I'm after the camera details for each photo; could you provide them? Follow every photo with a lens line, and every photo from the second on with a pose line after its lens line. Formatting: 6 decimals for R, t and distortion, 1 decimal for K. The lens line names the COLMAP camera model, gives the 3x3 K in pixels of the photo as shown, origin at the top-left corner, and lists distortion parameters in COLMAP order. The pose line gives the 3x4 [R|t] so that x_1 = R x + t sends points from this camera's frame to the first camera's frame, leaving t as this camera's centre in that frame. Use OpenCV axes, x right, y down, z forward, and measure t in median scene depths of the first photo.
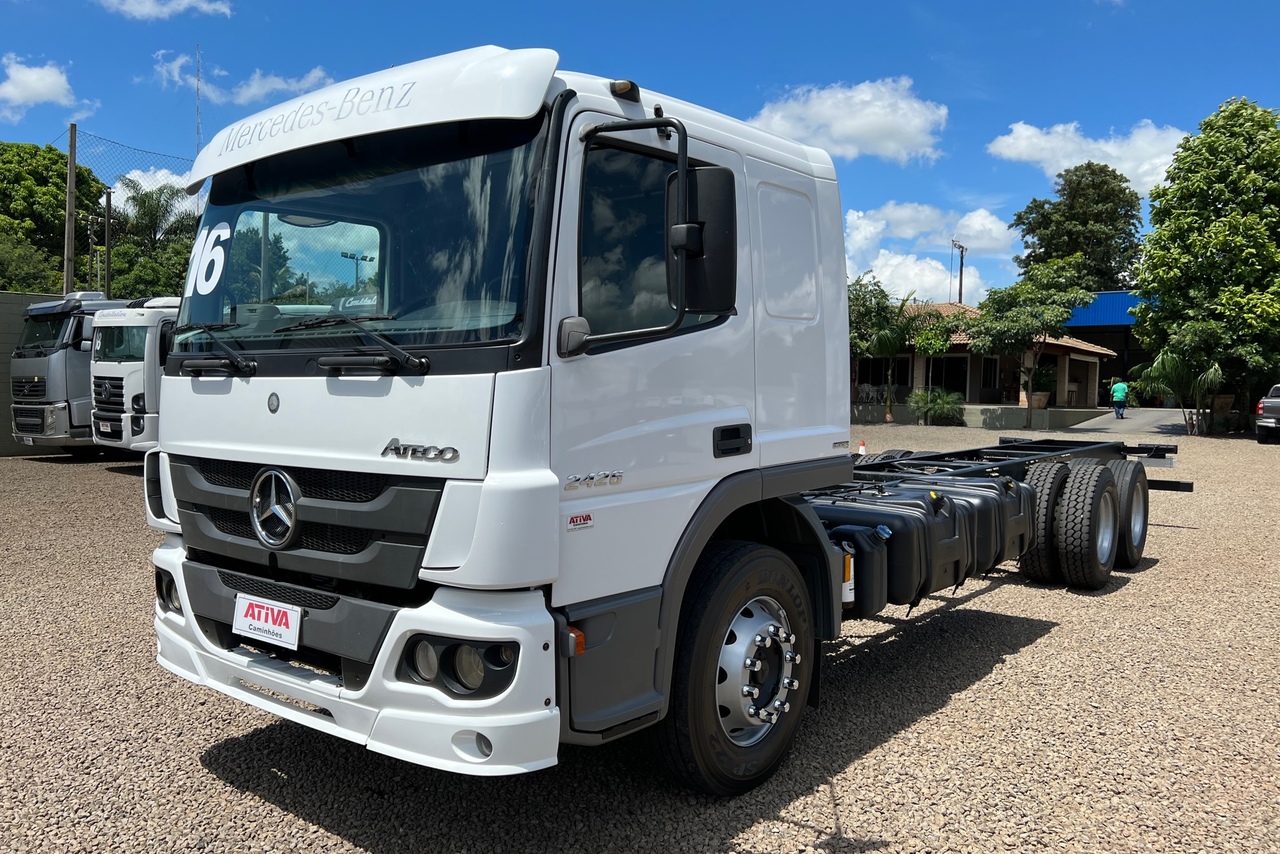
lens RADIAL K [[965.9, 0, 644.2], [0, 965.9, 425.4], [0, 0, 1]] dist [0.050198, -0.011857]
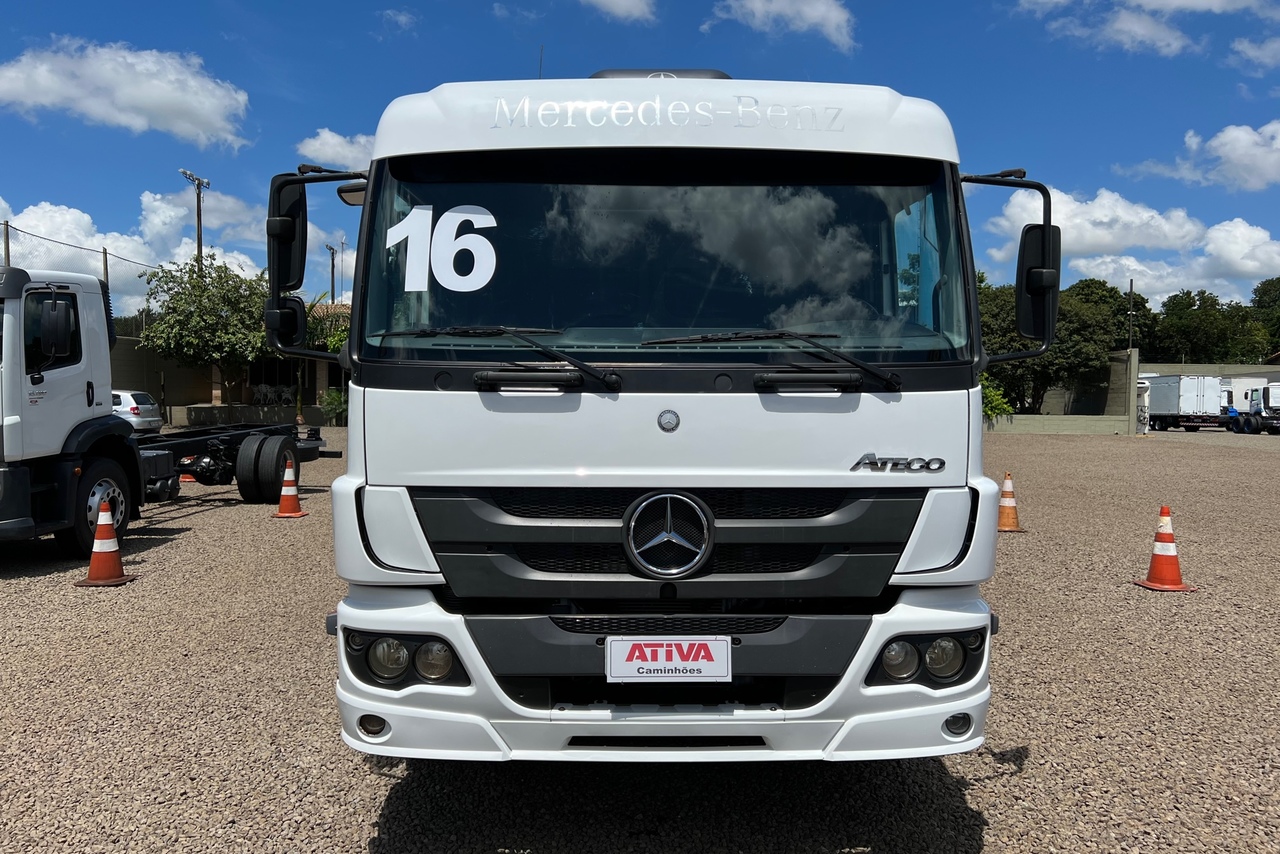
lens RADIAL K [[965.9, 0, 644.8], [0, 965.9, 422.4], [0, 0, 1]] dist [0.050198, -0.011857]
pose [[0.779059, -0.023482, 0.626510, -1.031266], [0.025041, 0.999666, 0.006329, -0.030051], [-0.626450, 0.010758, 0.779388, 0.321042]]
